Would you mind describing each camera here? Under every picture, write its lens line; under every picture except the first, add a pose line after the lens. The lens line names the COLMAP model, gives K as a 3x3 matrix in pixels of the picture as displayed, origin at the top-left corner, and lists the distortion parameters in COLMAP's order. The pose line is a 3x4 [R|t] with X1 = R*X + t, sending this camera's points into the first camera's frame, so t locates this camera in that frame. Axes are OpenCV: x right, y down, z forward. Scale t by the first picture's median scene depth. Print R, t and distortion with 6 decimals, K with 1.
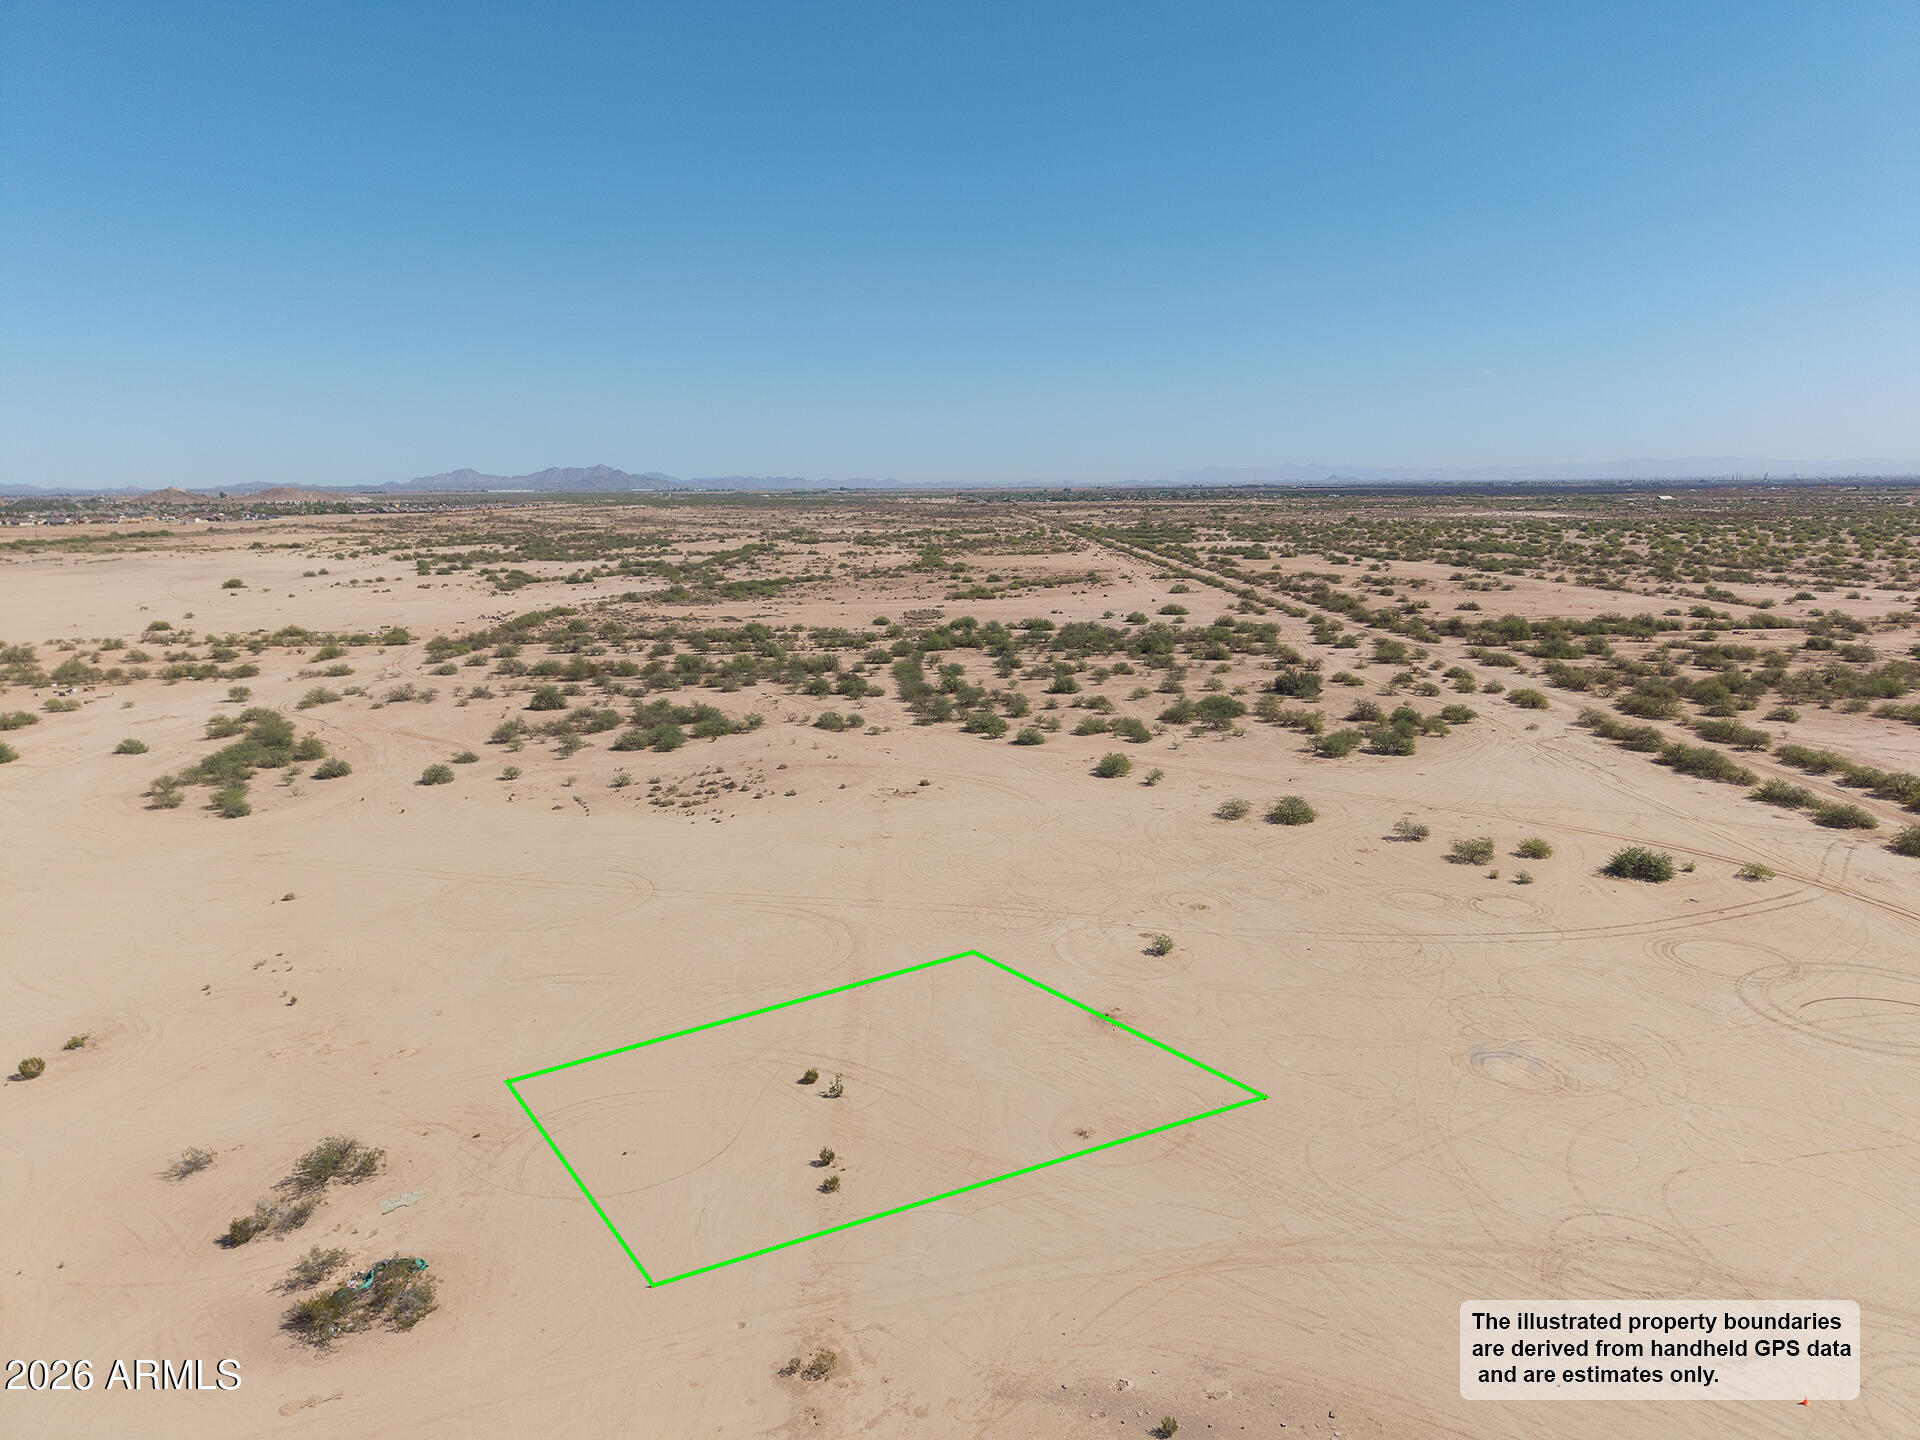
lens RADIAL K [[1279.0, 0, 958.3], [0, 1279.0, 722.2], [0, 0, 1]] dist [0.023881, -0.020782]
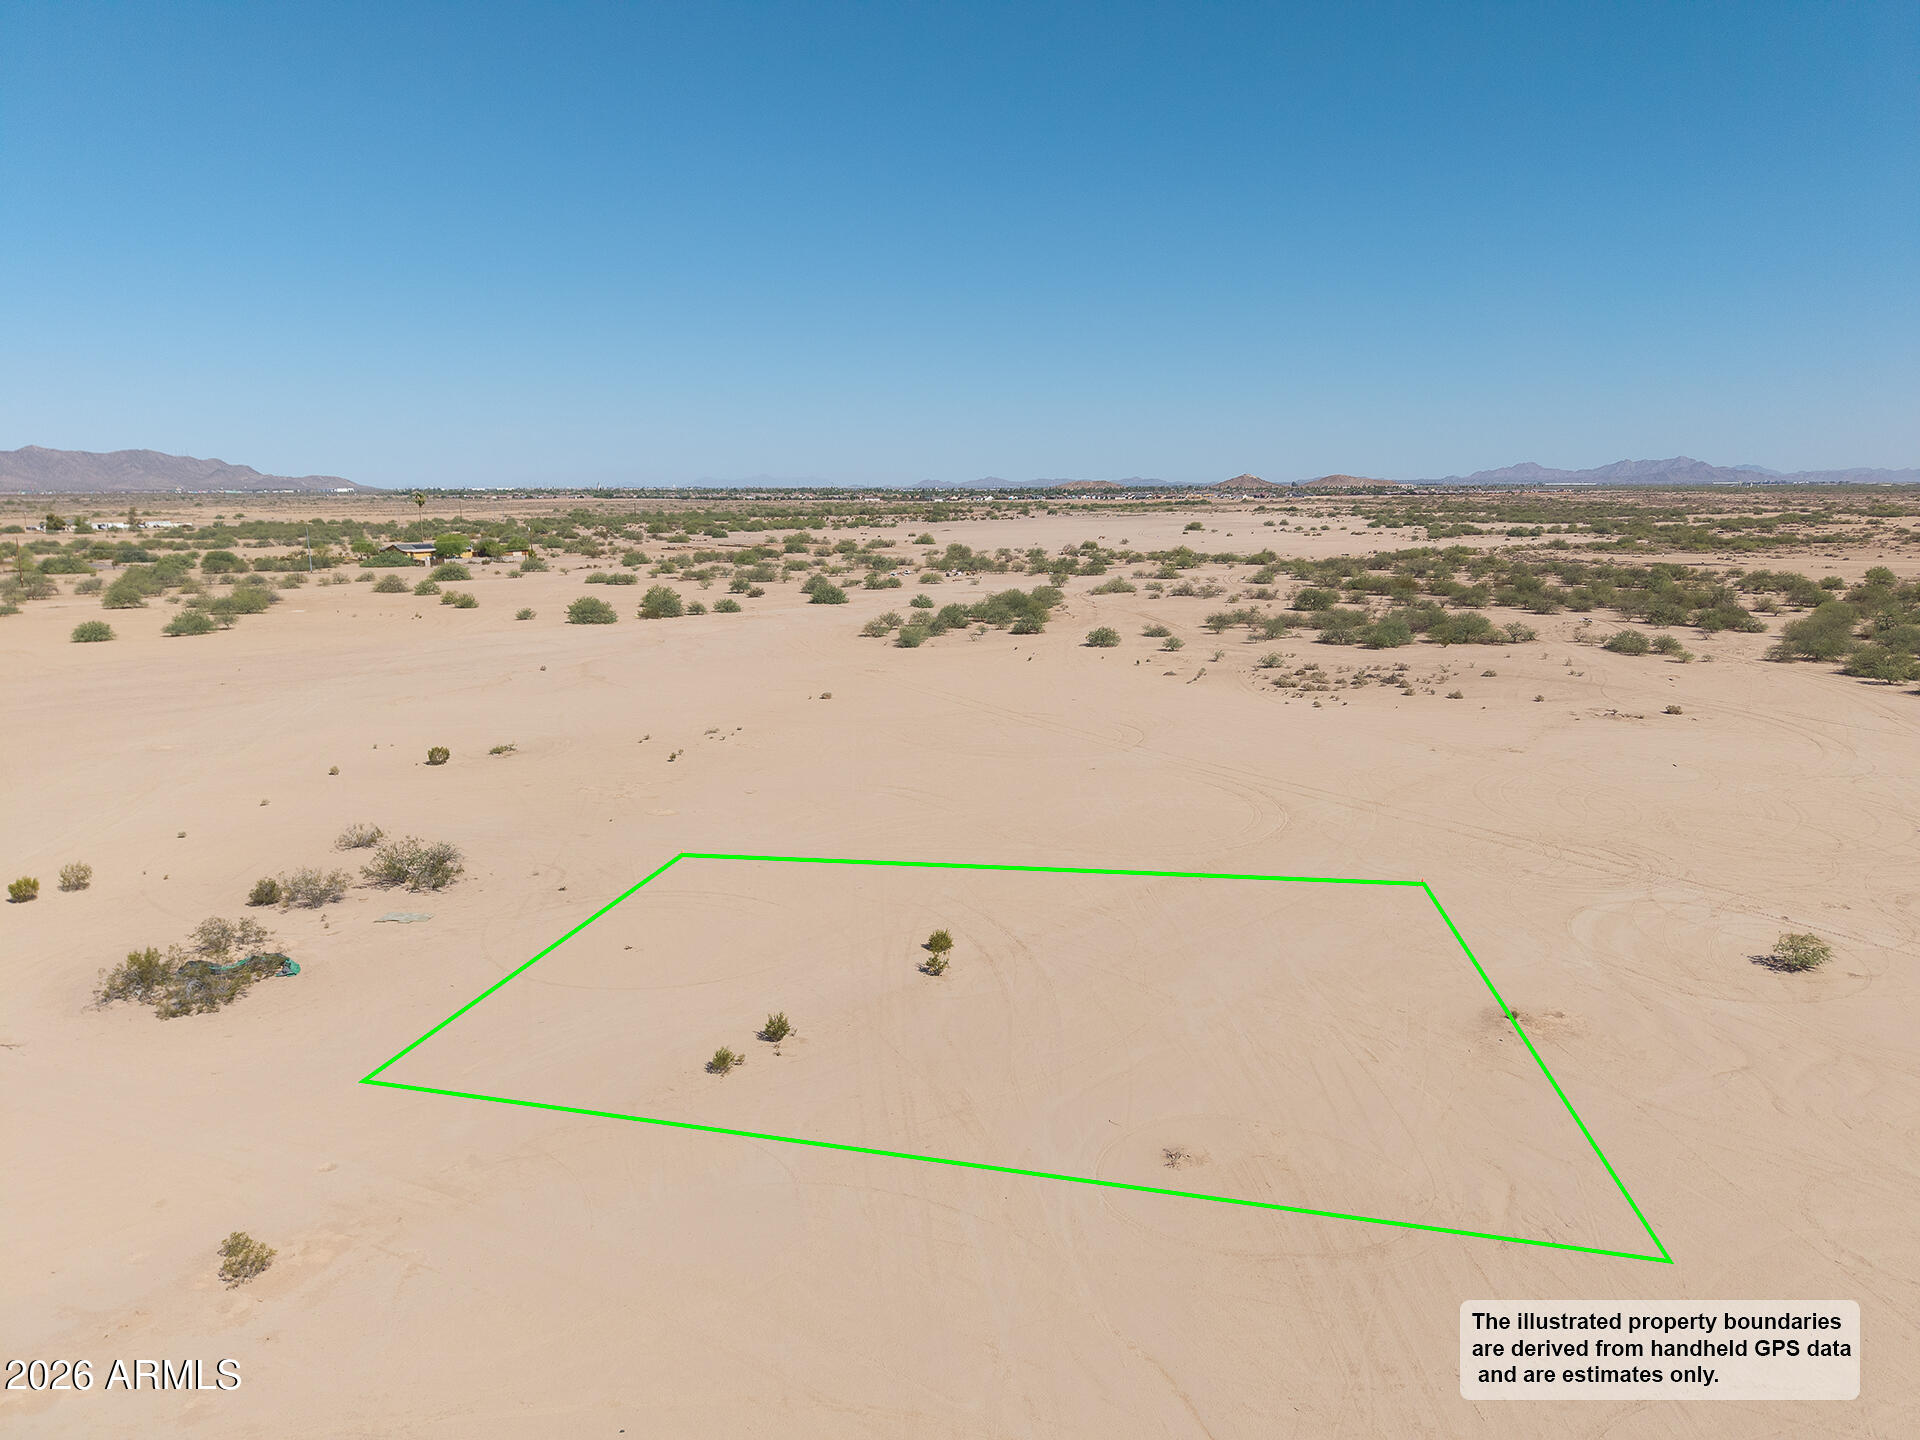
lens RADIAL K [[1279.0, 0, 962.6], [0, 1279.0, 717.2], [0, 0, 1]] dist [0.023881, -0.020782]
pose [[0.718307, 0.128792, -0.683702, 0.354377], [-0.128711, 0.990353, 0.051332, 0.141967], [0.683717, 0.051128, 0.727954, 0.584653]]
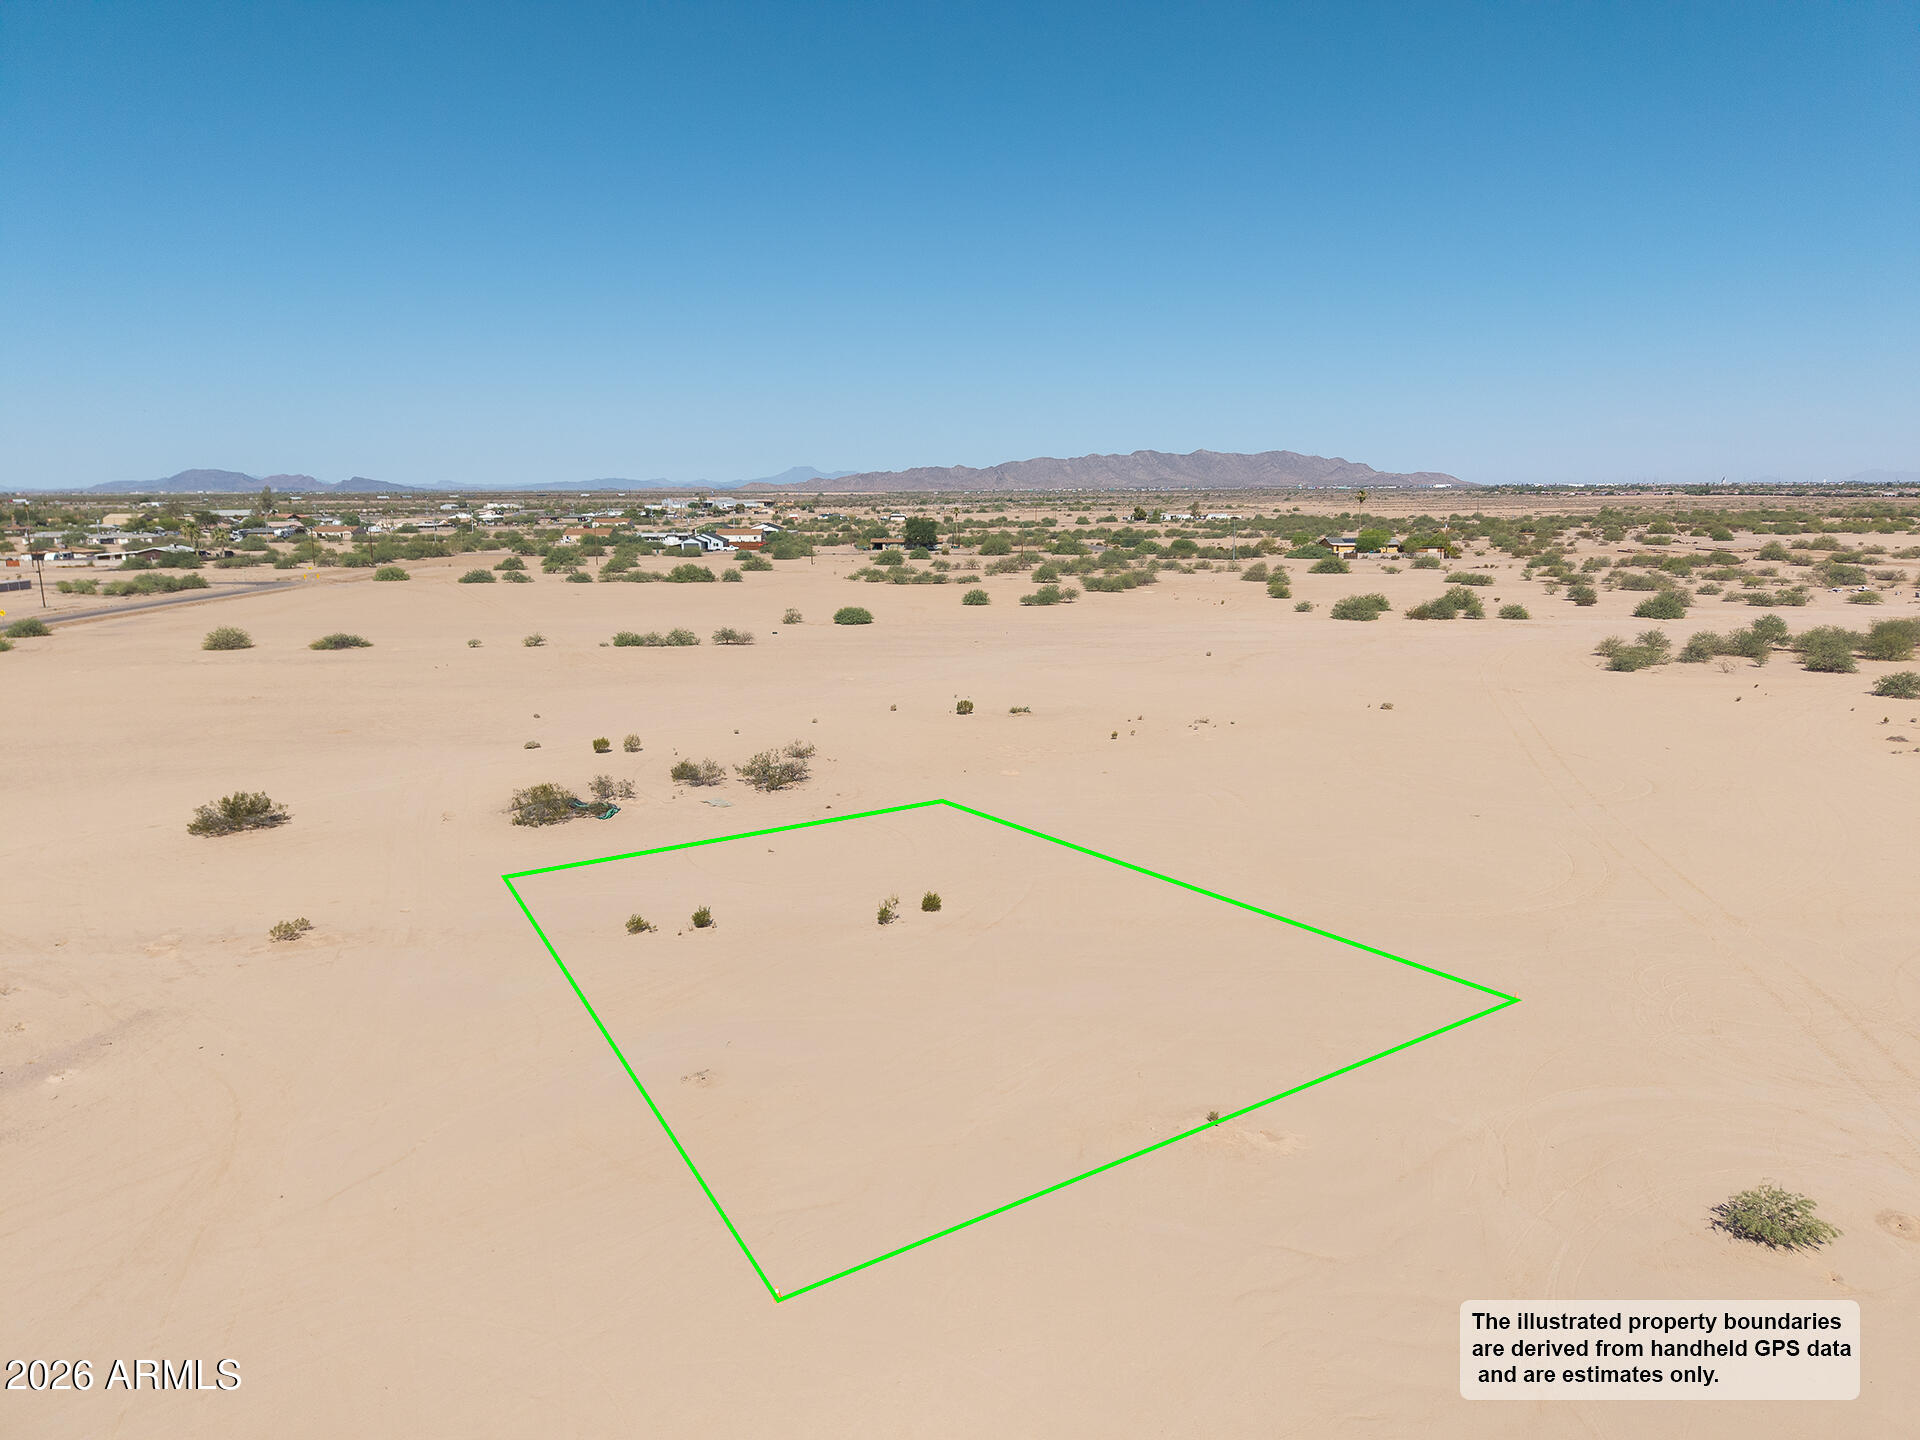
lens RADIAL K [[1279.0, 0, 961.9], [0, 1279.0, 735.6], [0, 0, 1]] dist [0.023881, -0.020782]
pose [[0.005186, 0.199238, -0.979937, 0.626234], [-0.179046, 0.964300, 0.195111, 0.048580], [0.983827, 0.174442, 0.040673, 1.069450]]
